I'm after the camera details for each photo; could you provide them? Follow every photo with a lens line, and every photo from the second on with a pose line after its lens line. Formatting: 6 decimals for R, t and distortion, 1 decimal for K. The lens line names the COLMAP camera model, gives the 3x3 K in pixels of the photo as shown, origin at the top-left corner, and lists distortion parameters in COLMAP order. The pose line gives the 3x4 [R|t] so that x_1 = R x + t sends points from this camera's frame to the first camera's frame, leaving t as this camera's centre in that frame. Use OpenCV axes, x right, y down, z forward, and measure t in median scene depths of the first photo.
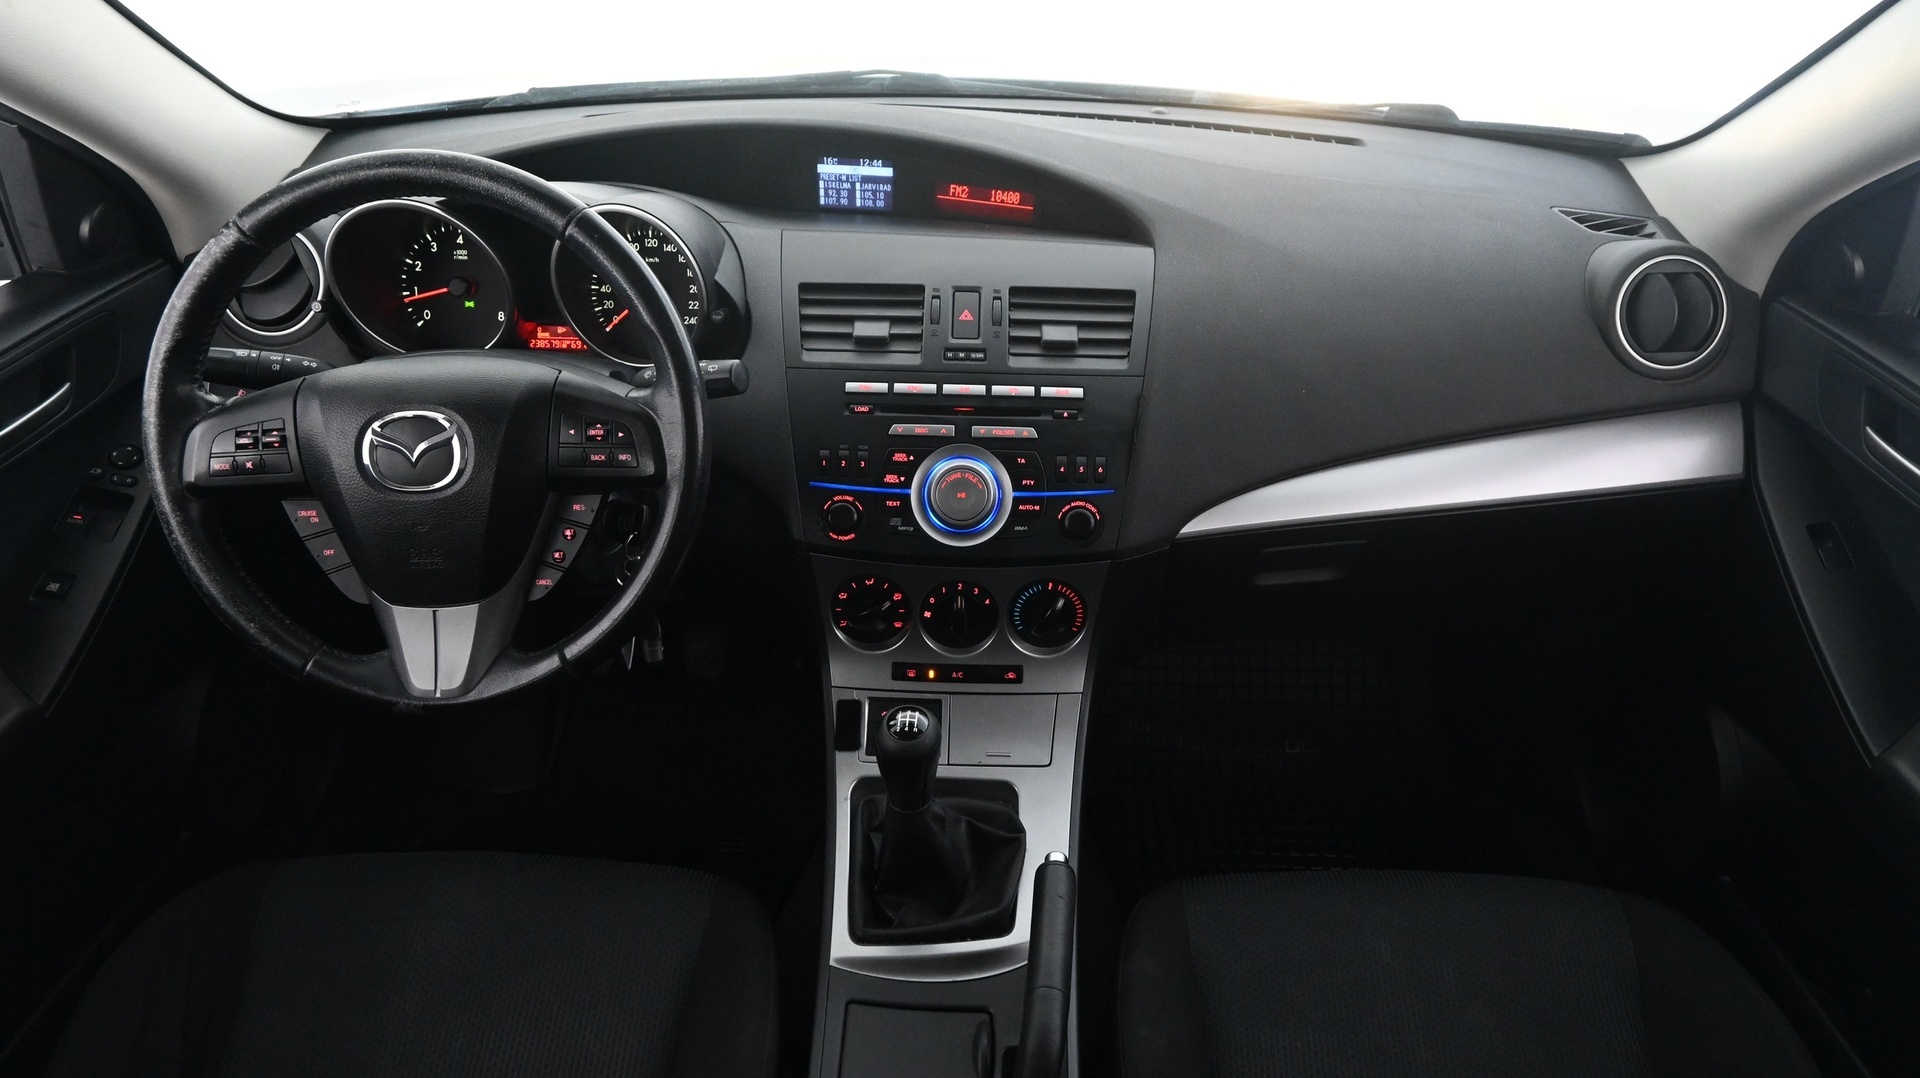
lens RADIAL K [[1314.7, 0, 961.1], [0, 1314.7, 535.2], [0, 0, 1]] dist [-0.007493, 0.007440]
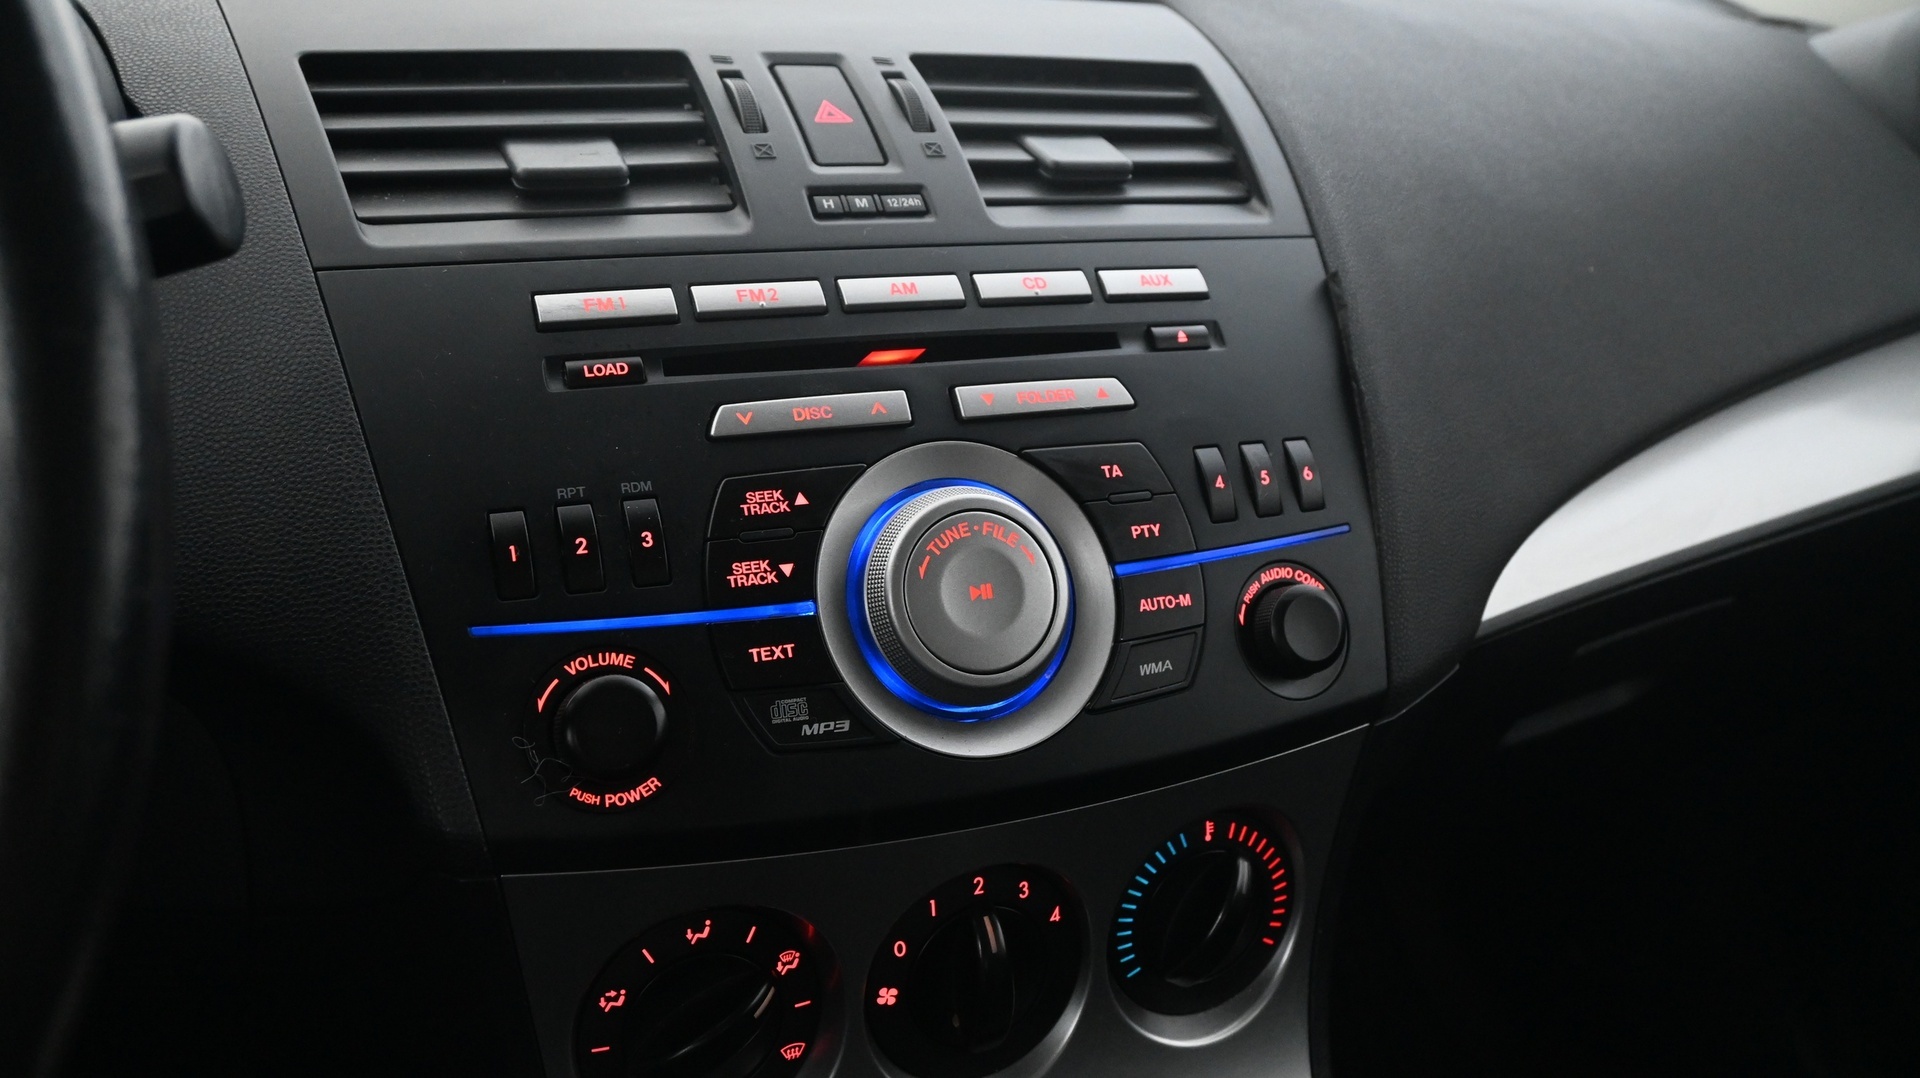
lens RADIAL K [[1612.3, 0, 966.4], [0, 1612.3, 534.1], [0, 0, 1]] dist [-0.023870, 0.012219]
pose [[0.909923, -0.121913, 0.396457, -0.149664], [0.186689, 0.973914, -0.128992, 0.005190], [-0.370389, 0.191387, 0.908946, 0.622873]]
